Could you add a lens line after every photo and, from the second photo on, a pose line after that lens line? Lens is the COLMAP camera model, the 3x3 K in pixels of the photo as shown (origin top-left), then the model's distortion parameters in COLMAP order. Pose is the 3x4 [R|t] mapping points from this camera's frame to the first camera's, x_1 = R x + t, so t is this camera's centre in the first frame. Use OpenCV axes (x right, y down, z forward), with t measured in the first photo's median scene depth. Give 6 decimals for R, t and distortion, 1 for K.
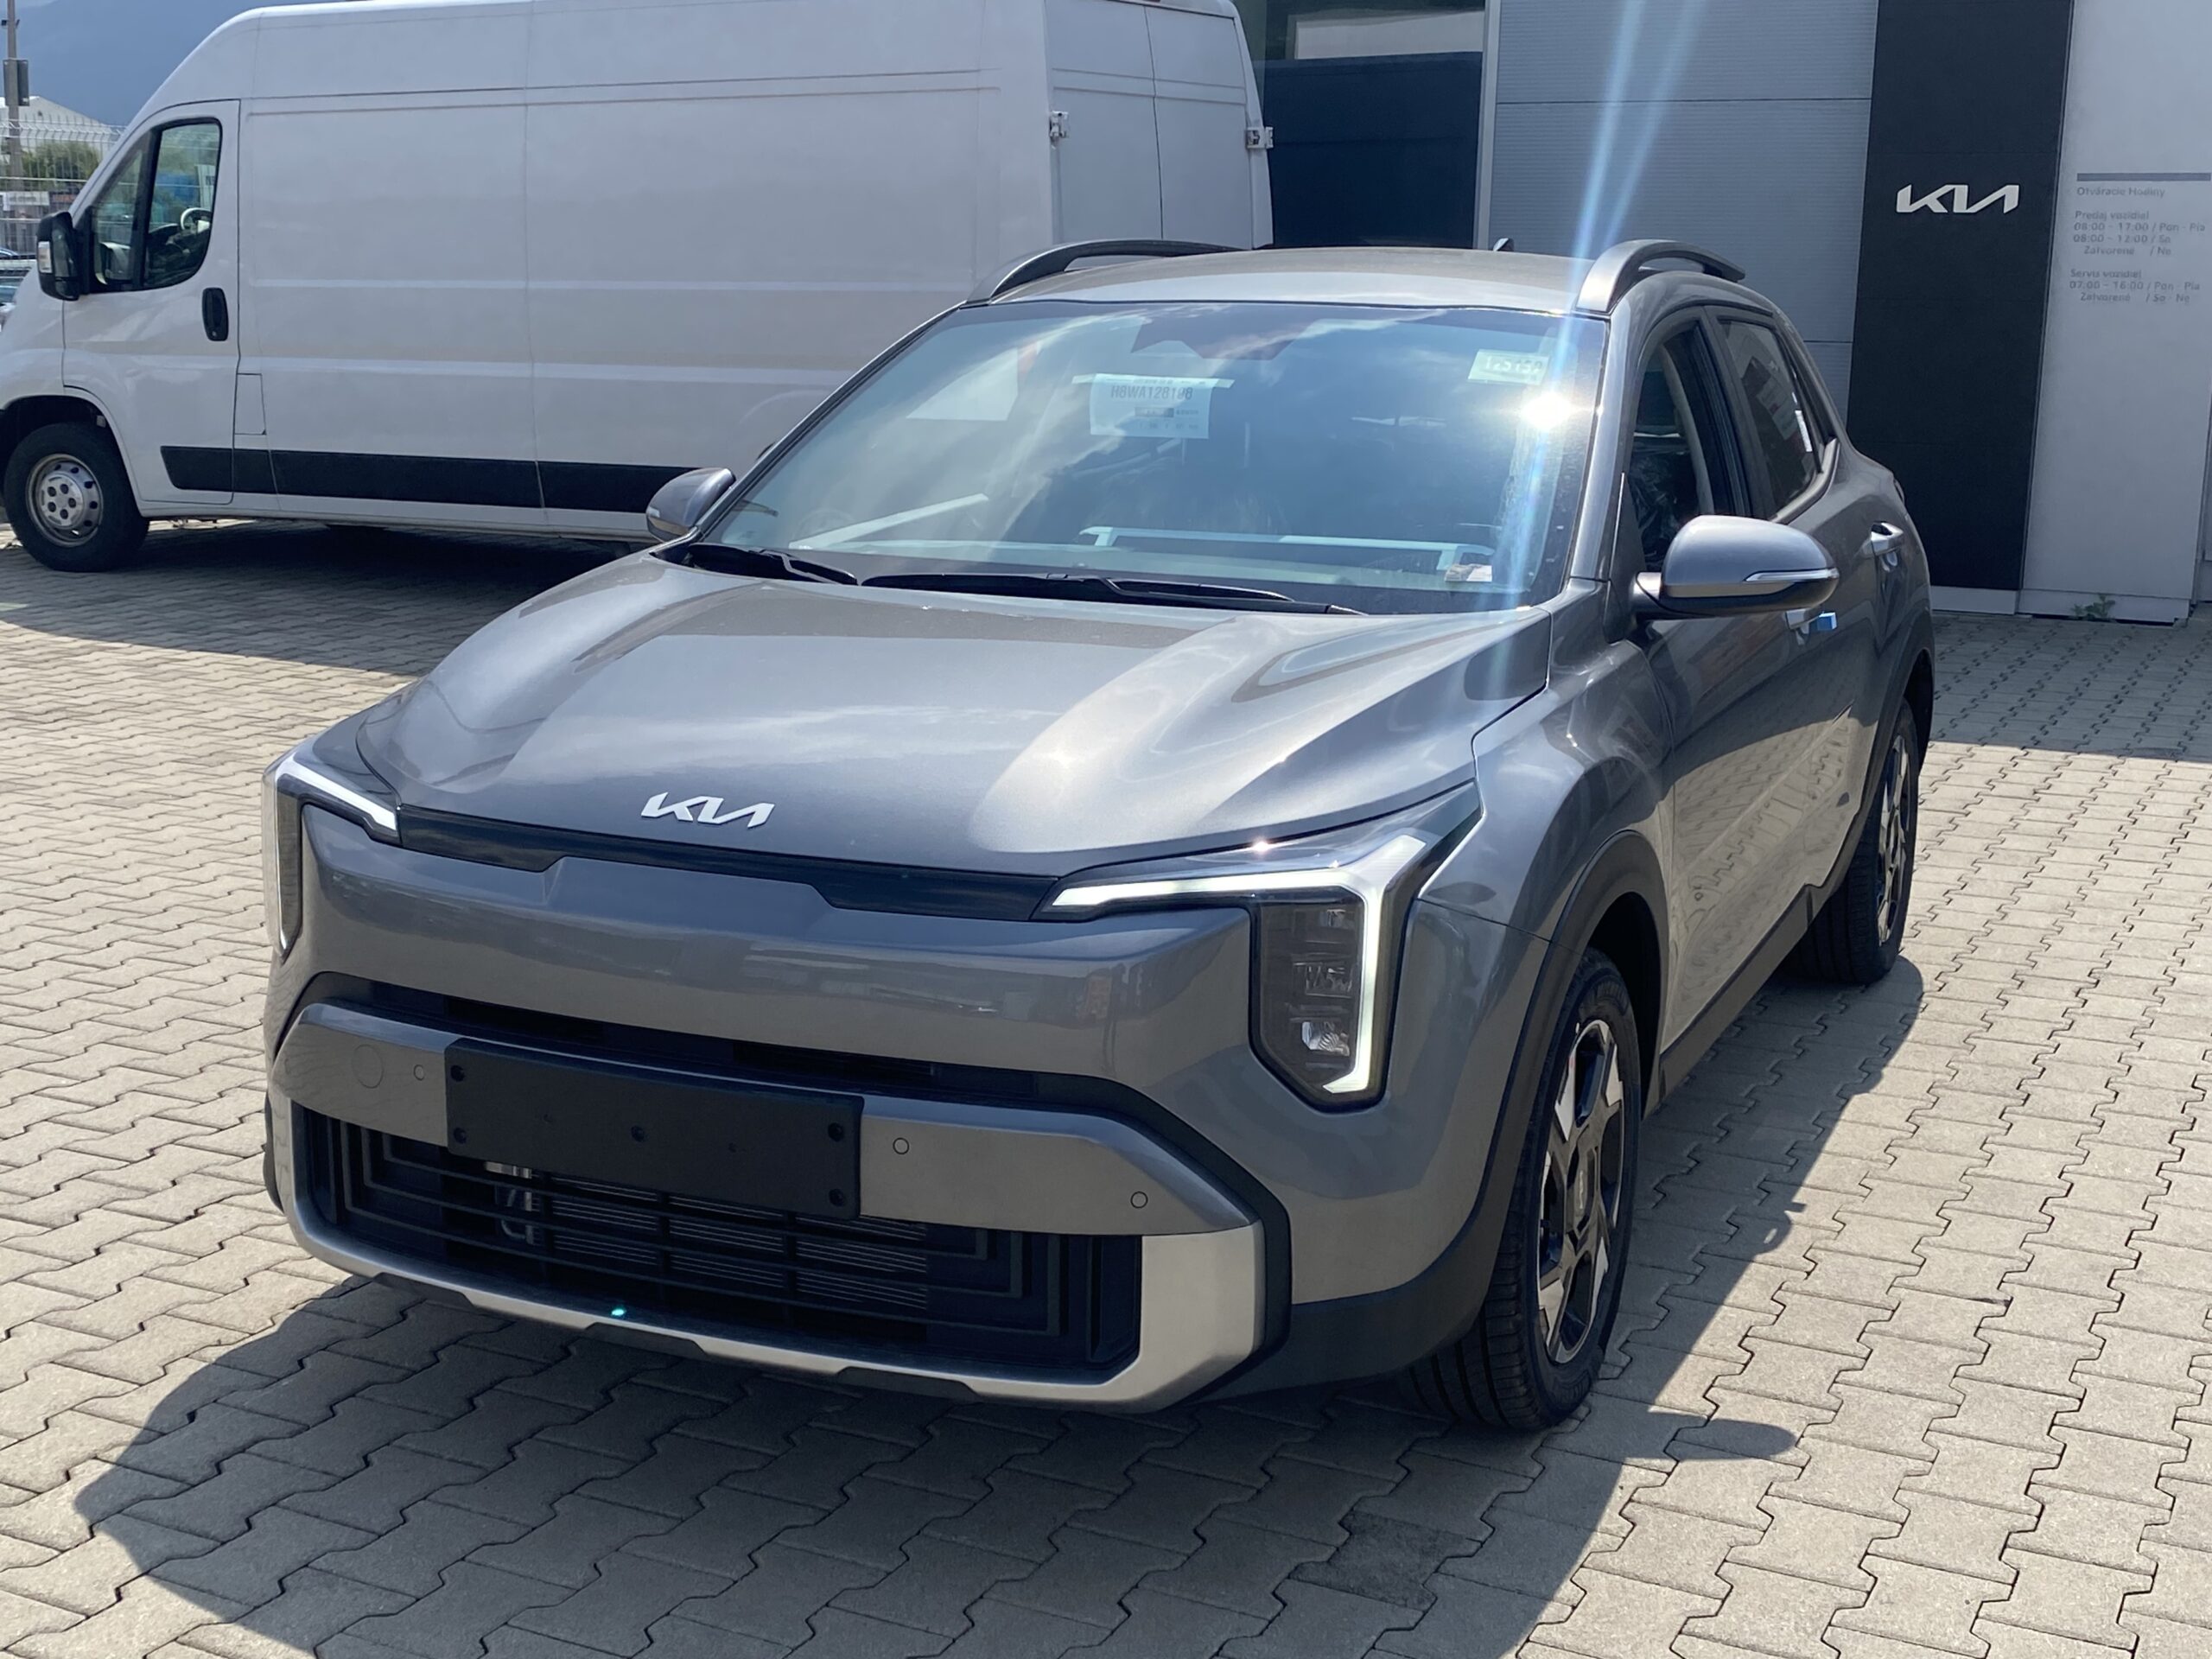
lens RADIAL K [[2797.4, 0, 1106.0], [0, 2797.4, 829.5], [0, 0, 1]] dist [0.171216, -0.536468]
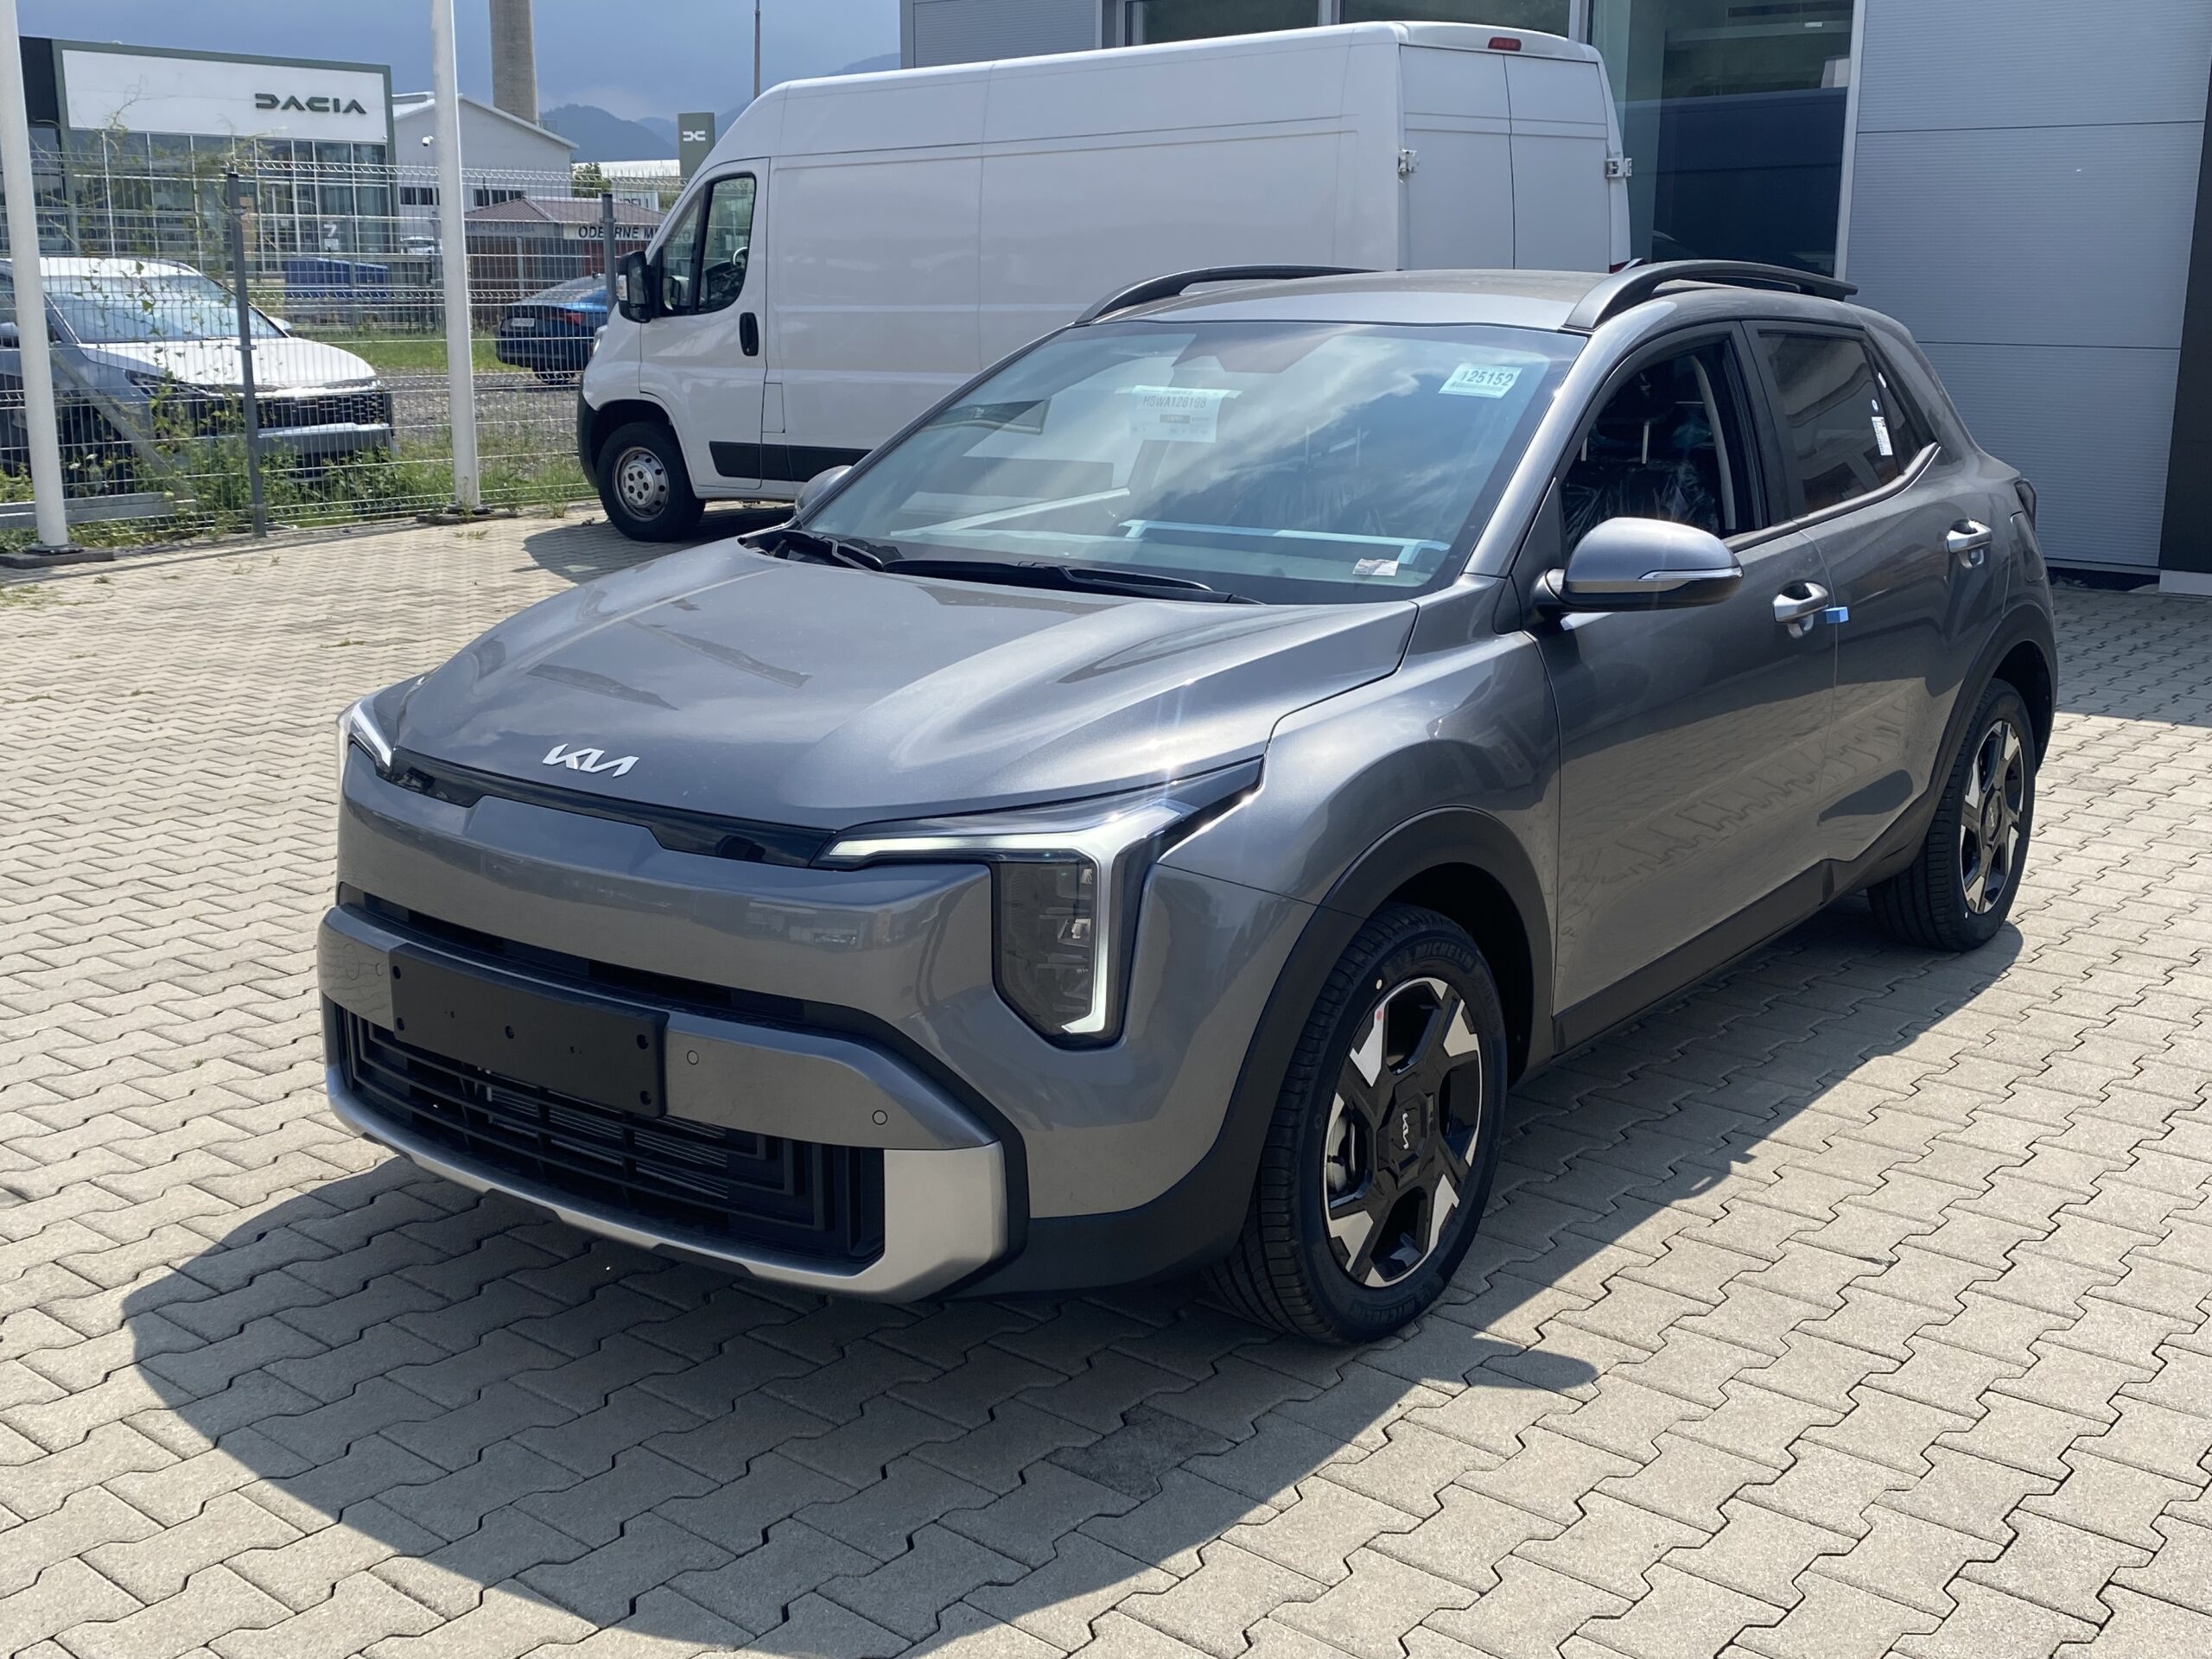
lens RADIAL K [[2364.9, 0, 1106.7], [0, 2364.9, 793.7], [0, 0, 1]] dist [0.183582, -0.560461]
pose [[0.973446, 0.038046, -0.225732, 0.251565], [-0.035169, 0.999241, 0.016757, -0.014829], [0.226199, -0.008373, 0.974045, 0.066891]]
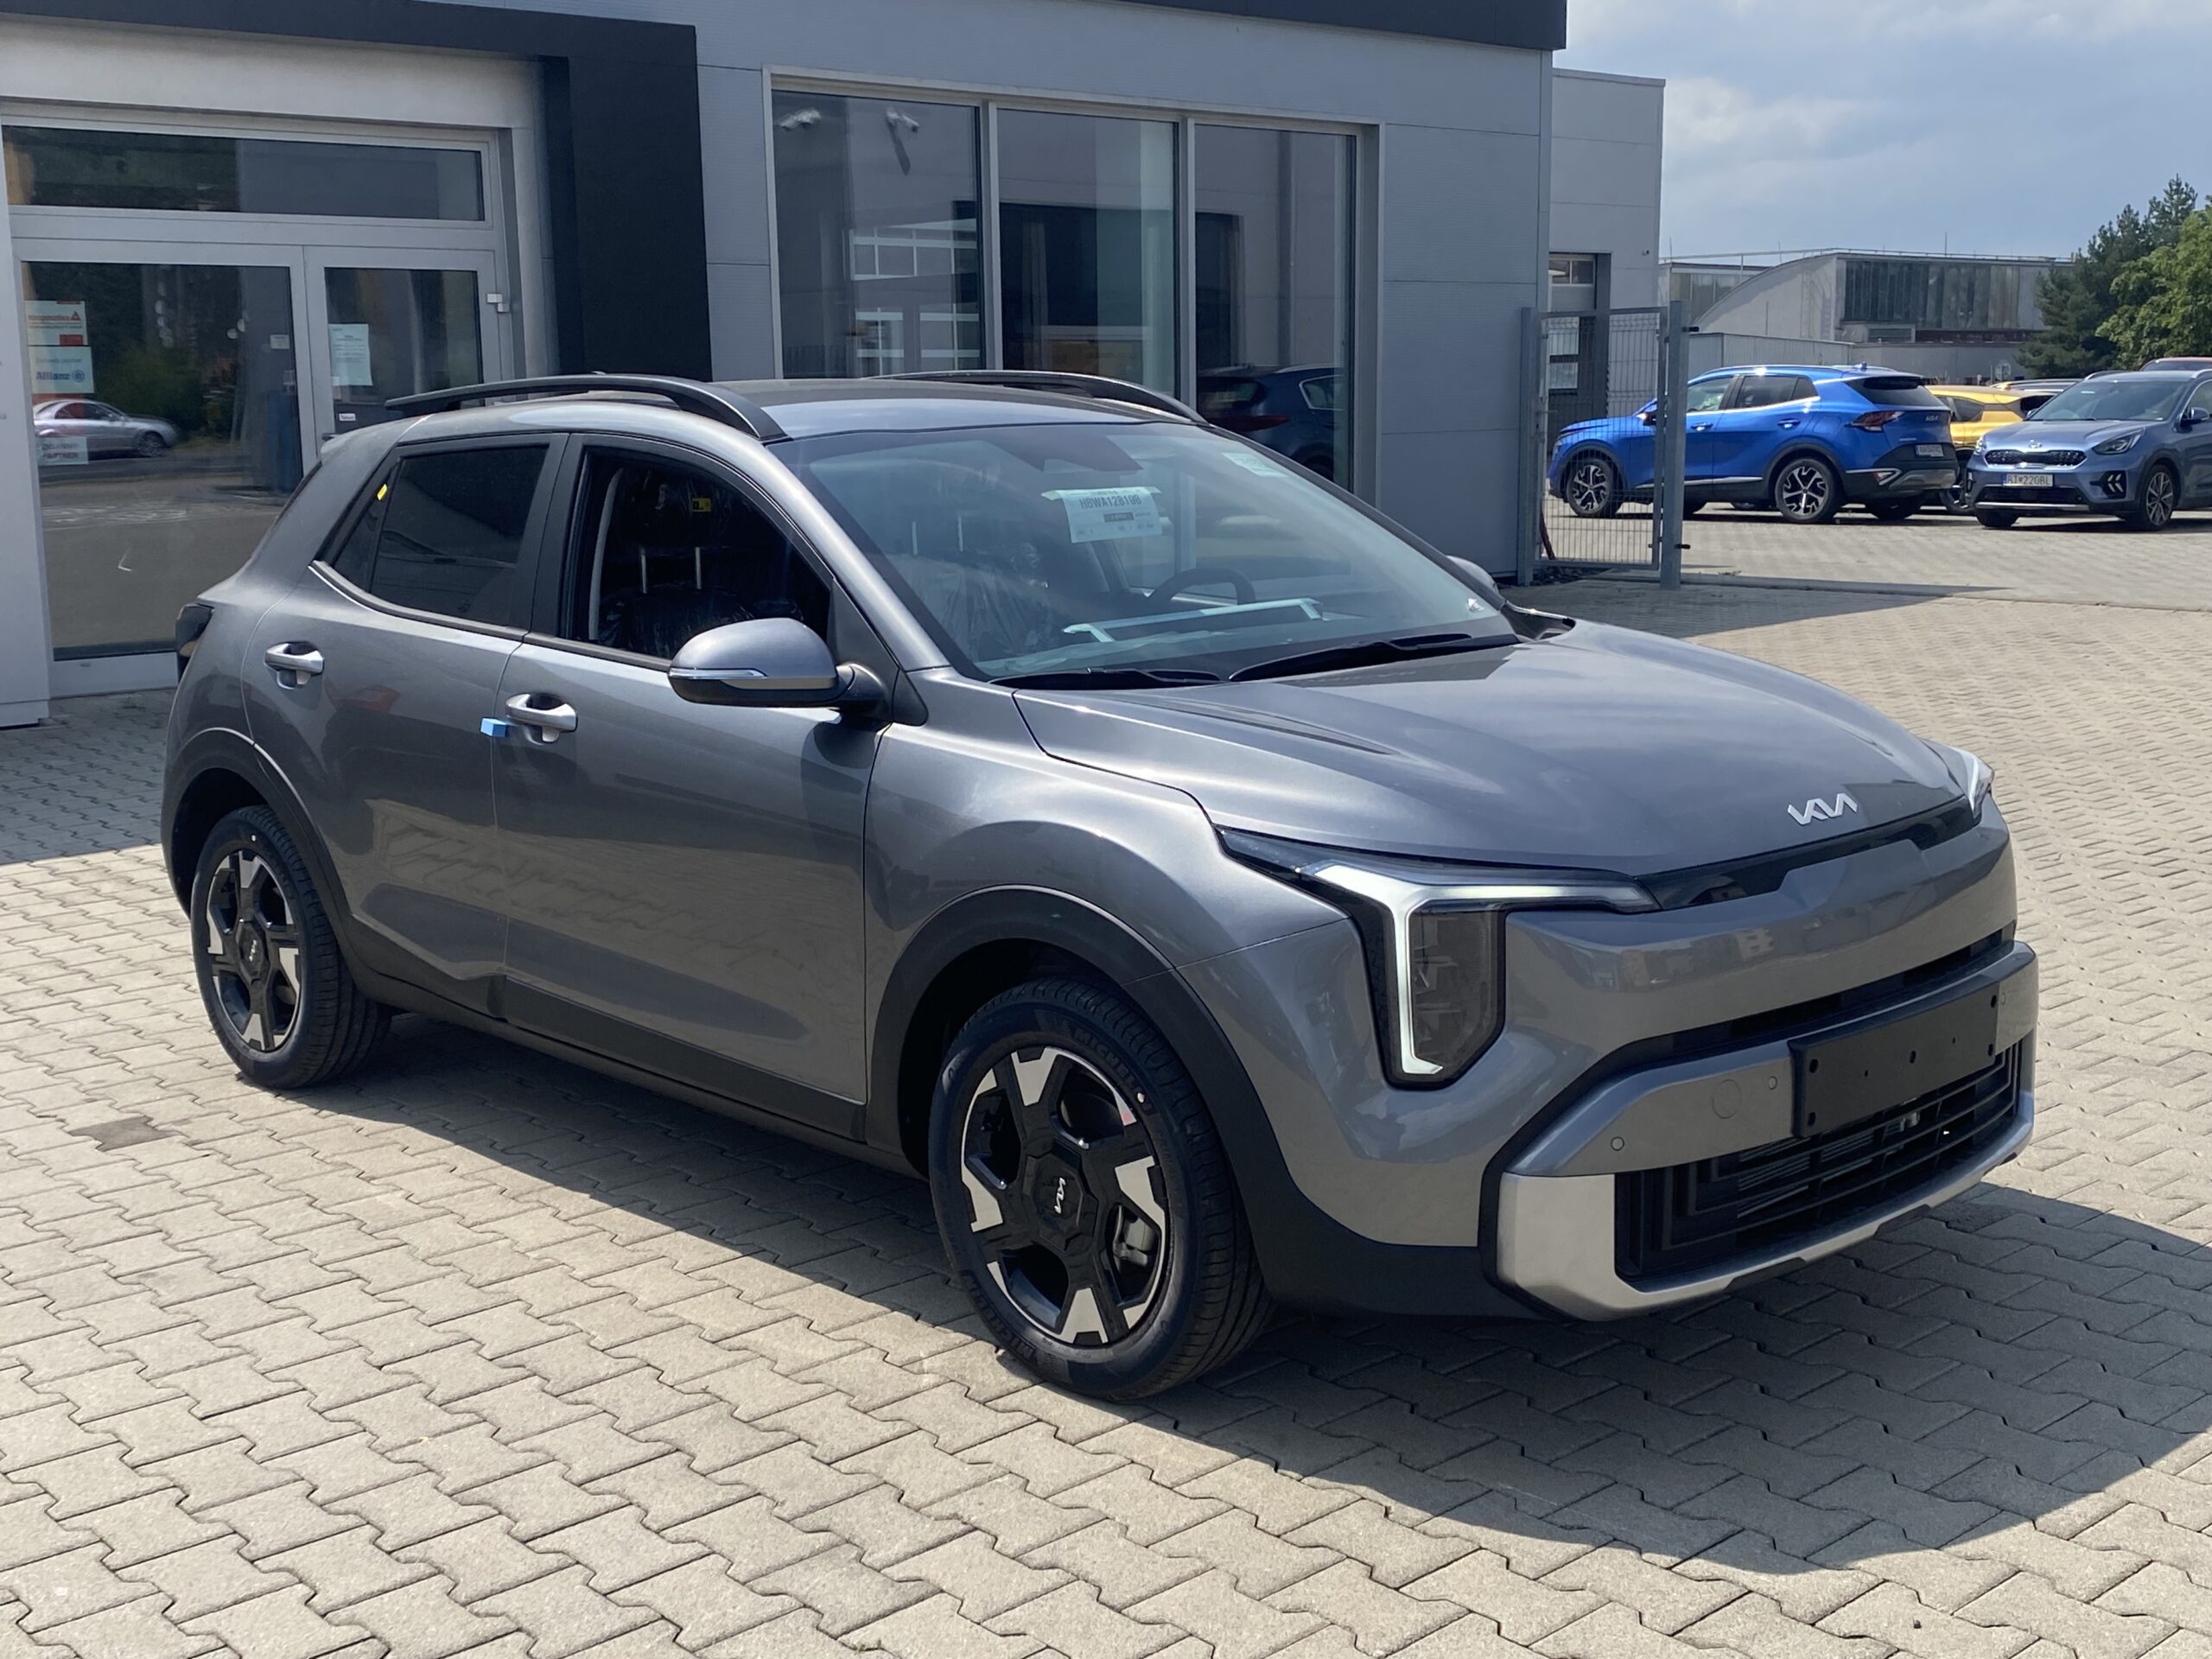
lens RADIAL K [[2560.0, 0, 1086.3], [0, 2560.0, 835.8], [0, 0, 1]] dist [0.157166, -0.420925]
pose [[0.373564, -0.187988, 0.908356, -1.134474], [0.213454, 0.970391, 0.113043, -0.168527], [-0.902711, 0.151664, 0.402630, 0.713162]]
